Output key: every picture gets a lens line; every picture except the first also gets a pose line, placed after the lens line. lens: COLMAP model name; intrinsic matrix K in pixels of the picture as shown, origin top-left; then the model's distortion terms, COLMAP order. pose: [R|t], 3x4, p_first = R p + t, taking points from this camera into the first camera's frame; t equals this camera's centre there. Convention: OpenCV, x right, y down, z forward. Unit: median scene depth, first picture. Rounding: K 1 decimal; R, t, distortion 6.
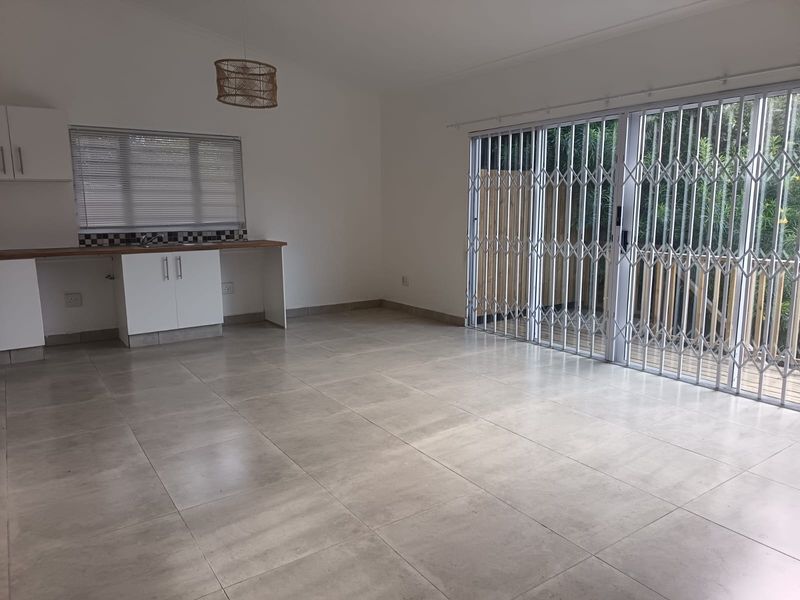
lens RADIAL K [[558.8, 0, 400.0], [0, 558.8, 300.0], [0, 0, 1]] dist [0.047043, -0.047263]
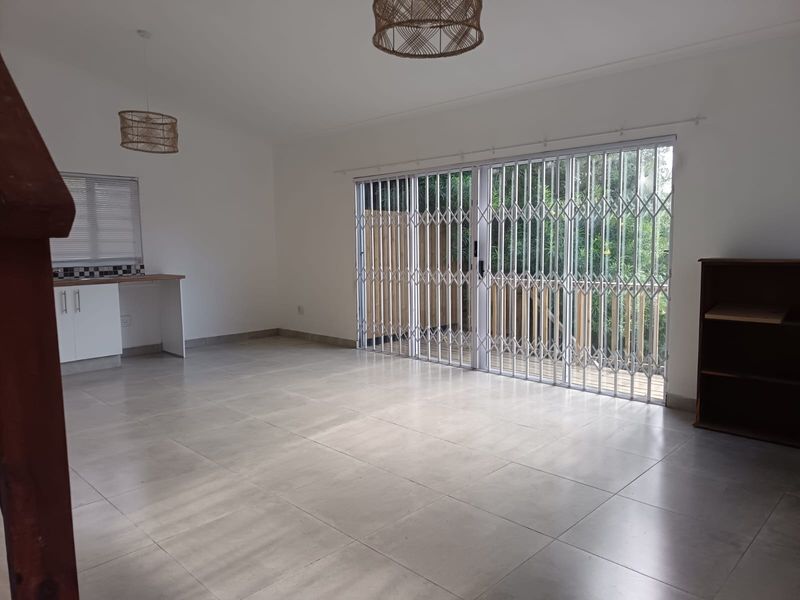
lens RADIAL K [[556.8, 0, 401.8], [0, 556.8, 299.4], [0, 0, 1]] dist [0.101032, -0.173585]
pose [[0.981992, -0.024200, 0.187367, -0.000688], [0.036797, 0.997268, -0.064049, 0.029404], [-0.185305, 0.069790, 0.980200, -0.137558]]
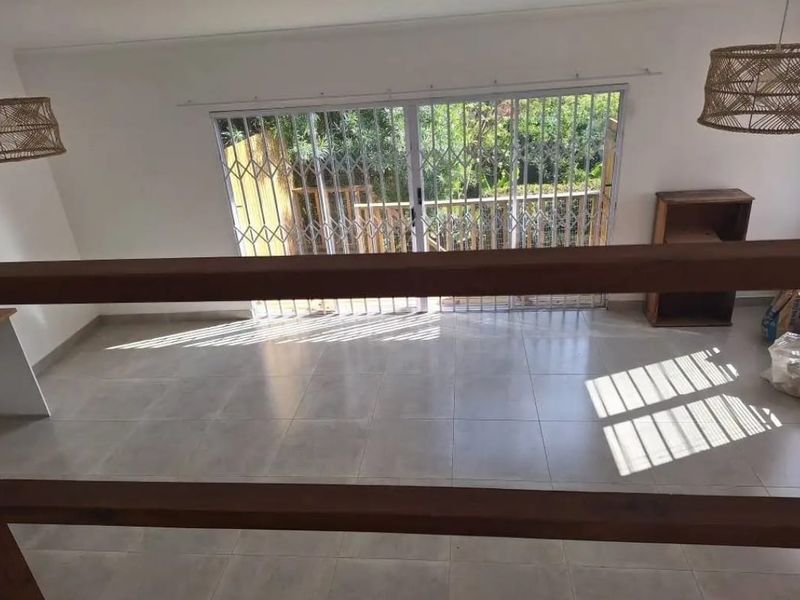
lens RADIAL K [[558.8, 0, 400.0], [0, 558.8, 300.0], [0, 0, 1]] dist [0.047043, -0.047263]
pose [[0.645496, -0.354424, 0.676549, -0.428535], [0.185816, 0.932069, 0.310997, -0.280420], [-0.740816, -0.075034, 0.667504, 0.214147]]
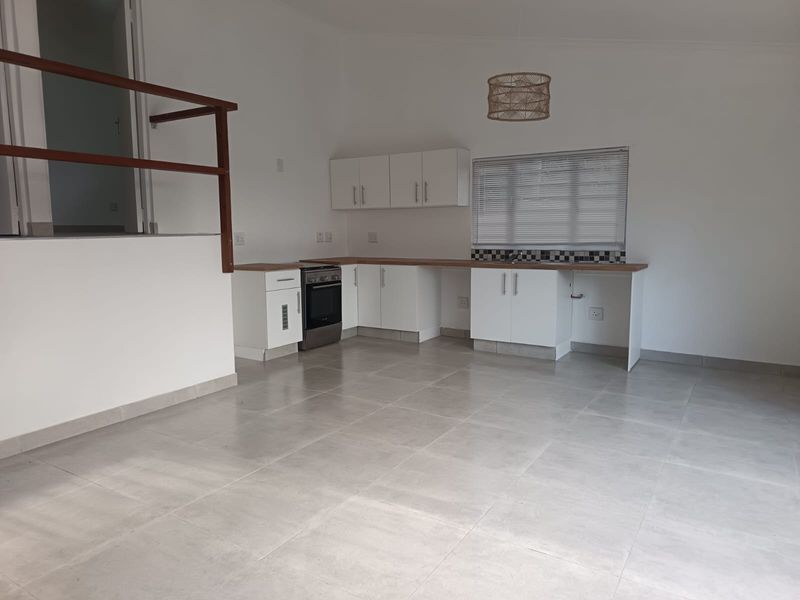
lens RADIAL K [[558.8, 0, 400.0], [0, 558.8, 300.0], [0, 0, 1]] dist [0.047043, -0.047263]
pose [[0.382215, 0.118710, -0.916417, 0.495244], [-0.148652, 0.986697, 0.065815, -0.068103], [0.912039, 0.111072, 0.394776, 0.418164]]
